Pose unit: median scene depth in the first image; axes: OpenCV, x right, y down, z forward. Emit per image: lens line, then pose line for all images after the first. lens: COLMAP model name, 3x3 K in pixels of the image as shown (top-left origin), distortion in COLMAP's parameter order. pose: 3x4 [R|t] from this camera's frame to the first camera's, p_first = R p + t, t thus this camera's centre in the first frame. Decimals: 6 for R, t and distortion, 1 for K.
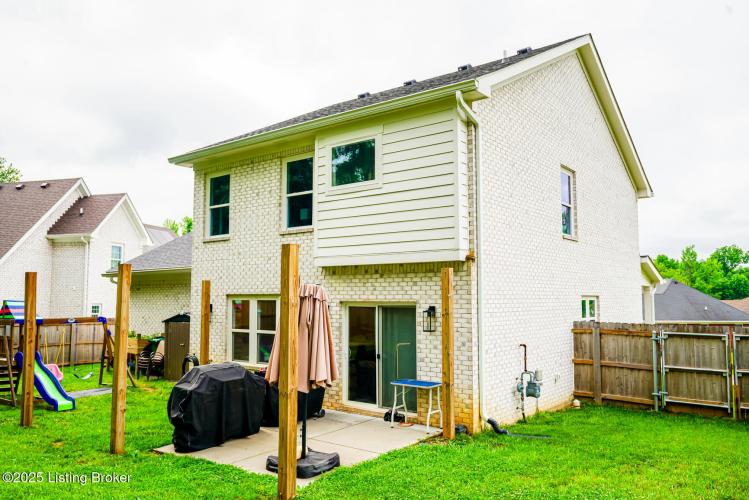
lens RADIAL K [[568.7, 0, 372.8], [0, 568.7, 249.4], [0, 0, 1]] dist [0.014263, -0.005265]
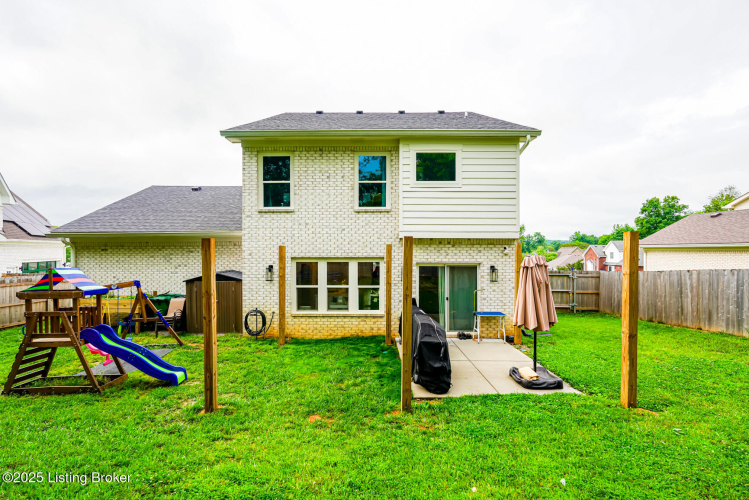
lens RADIAL K [[326.9, 0, 371.2], [0, 326.9, 251.0], [0, 0, 1]] dist [-0.002477, 0.001387]
pose [[0.797107, 0.000073, 0.603838, -0.600445], [-0.052318, 0.996248, 0.068943, 0.010271], [-0.601567, -0.086547, 0.794120, 0.388097]]
